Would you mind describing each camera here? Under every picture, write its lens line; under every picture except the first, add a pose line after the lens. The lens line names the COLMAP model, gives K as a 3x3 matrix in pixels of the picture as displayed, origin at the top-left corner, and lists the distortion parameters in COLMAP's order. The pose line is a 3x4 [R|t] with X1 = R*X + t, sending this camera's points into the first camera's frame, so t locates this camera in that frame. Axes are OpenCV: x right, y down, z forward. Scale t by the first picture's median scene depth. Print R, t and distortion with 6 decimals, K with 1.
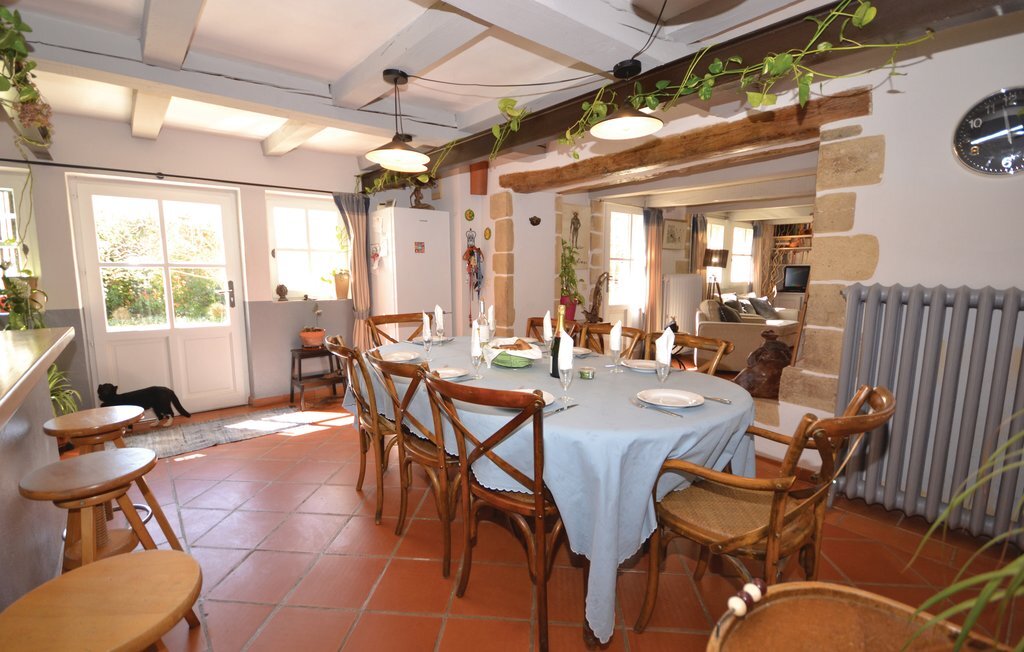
lens RADIAL K [[458.8, 0, 512.0], [0, 458.8, 326.0], [0, 0, 1]] dist [0.001534, -0.000162]
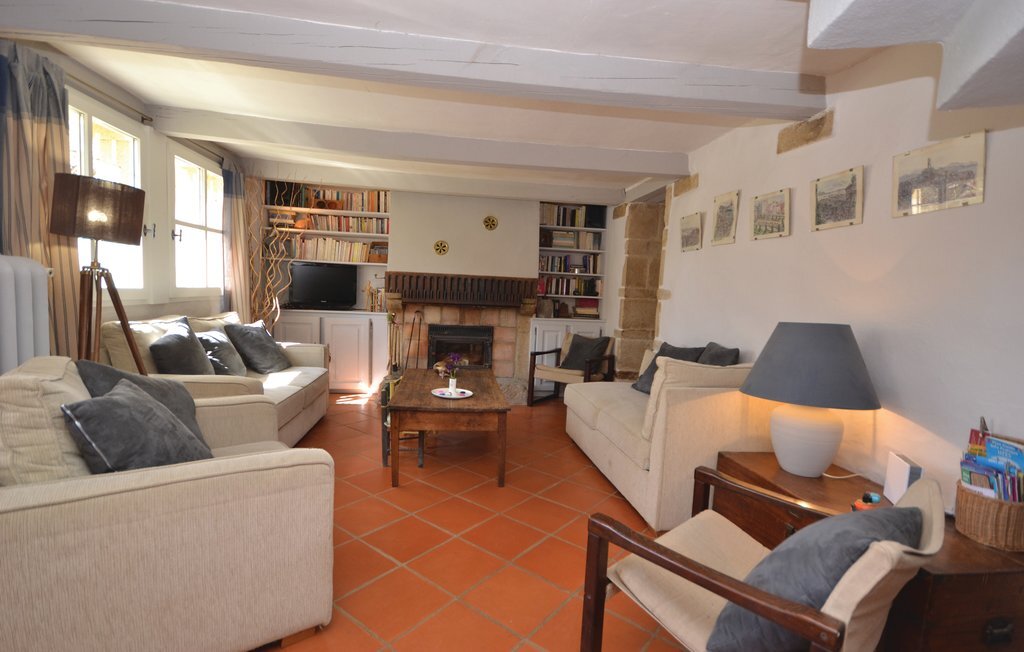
lens RADIAL K [[475.7, 0, 512.0], [0, 475.7, 326.0], [0, 0, 1]] dist [0.000029, -0.000040]
pose [[0.538455, -0.047835, 0.841296, 0.316829], [0.065288, 0.997755, 0.014945, -0.055301], [-0.840122, 0.046880, 0.540369, 0.587147]]
